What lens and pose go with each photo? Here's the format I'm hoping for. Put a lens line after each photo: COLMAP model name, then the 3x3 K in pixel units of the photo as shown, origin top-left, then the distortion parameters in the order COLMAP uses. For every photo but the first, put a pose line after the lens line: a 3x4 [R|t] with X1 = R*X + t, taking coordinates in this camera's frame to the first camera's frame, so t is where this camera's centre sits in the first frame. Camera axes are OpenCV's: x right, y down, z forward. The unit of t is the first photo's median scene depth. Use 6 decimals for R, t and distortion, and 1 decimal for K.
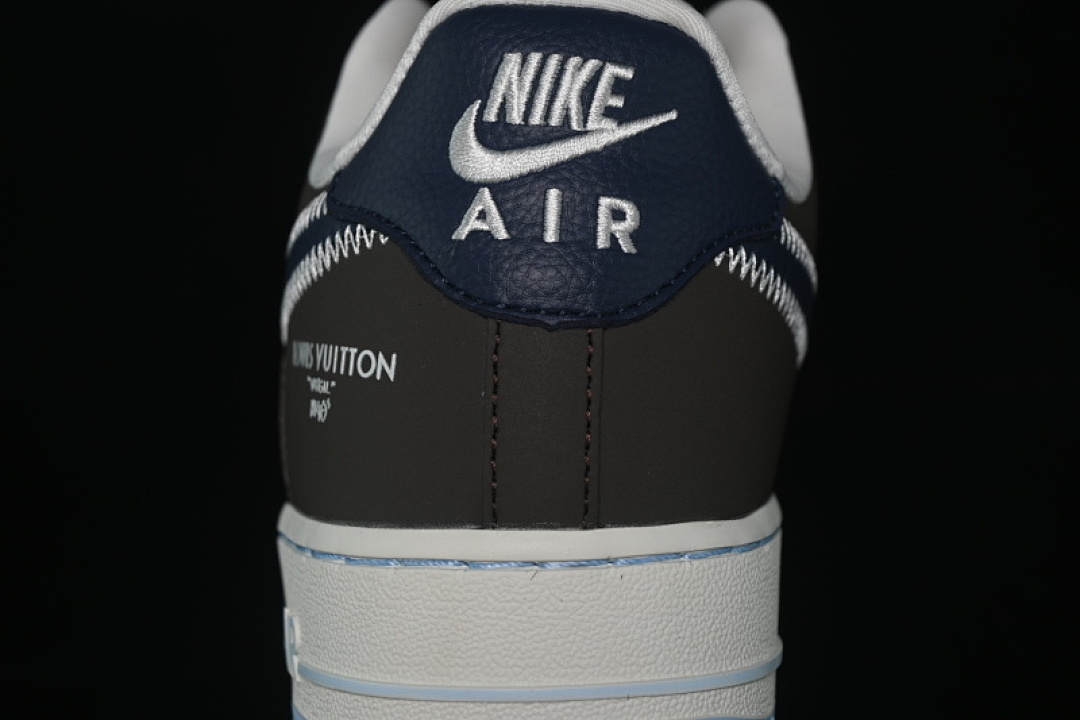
lens RADIAL K [[2335.4, 0, 540.1], [0, 2335.4, 363.7], [0, 0, 1]] dist [-0.028267, 0.000000]
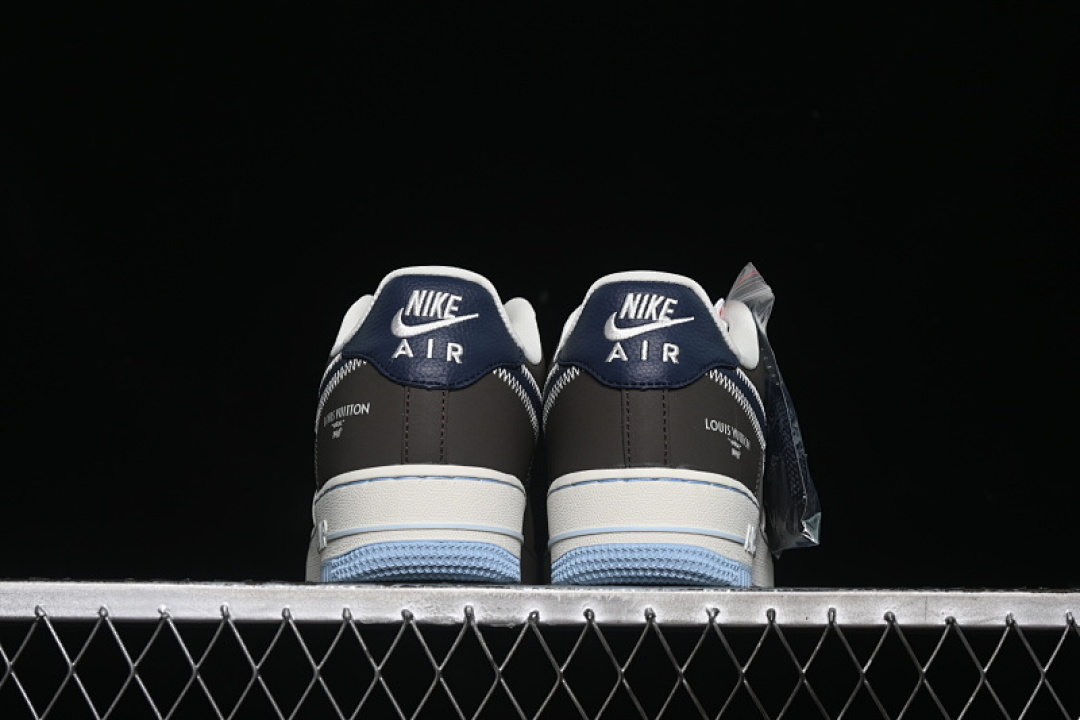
lens RADIAL K [[2335.4, 0, 540.6], [0, 2335.4, 359.3], [0, 0, 1]] dist [-0.028267, 0.000000]
pose [[0.999093, 0.012123, 0.040827, 0.022220], [-0.002837, 0.975447, -0.220216, 0.527585], [-0.042495, 0.219901, 0.974596, -1.574215]]
